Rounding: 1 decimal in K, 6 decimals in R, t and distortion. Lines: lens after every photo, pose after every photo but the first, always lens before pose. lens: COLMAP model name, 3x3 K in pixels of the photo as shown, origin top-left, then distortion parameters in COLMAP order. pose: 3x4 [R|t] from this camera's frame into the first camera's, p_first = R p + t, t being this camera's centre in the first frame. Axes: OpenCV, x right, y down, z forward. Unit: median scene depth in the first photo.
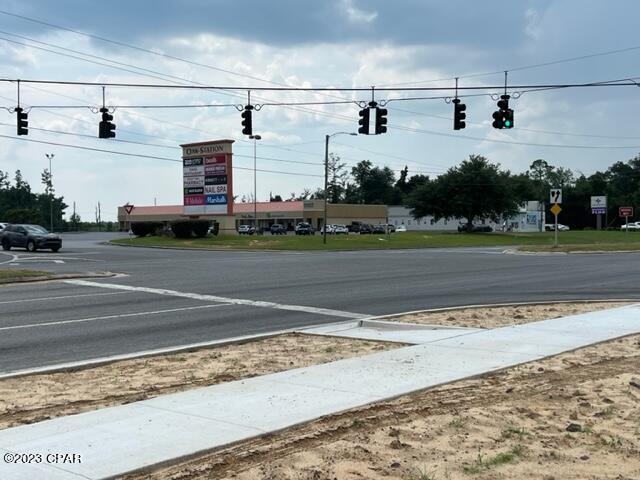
lens RADIAL K [[803.9, 0, 320.7], [0, 803.9, 249.5], [0, 0, 1]] dist [0.202385, -0.567131]
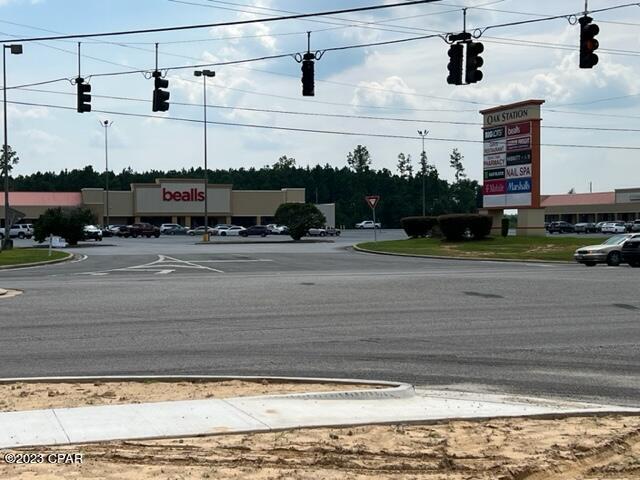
lens RADIAL K [[1078.7, 0, 320.0], [0, 1078.7, 240.0], [0, 0, 1]] dist [0.147240, 0.028718]
pose [[0.888225, 0.006504, -0.459363, 0.152890], [-0.011349, 0.999905, -0.007787, -0.005373], [0.459269, 0.012130, 0.888214, 0.083411]]
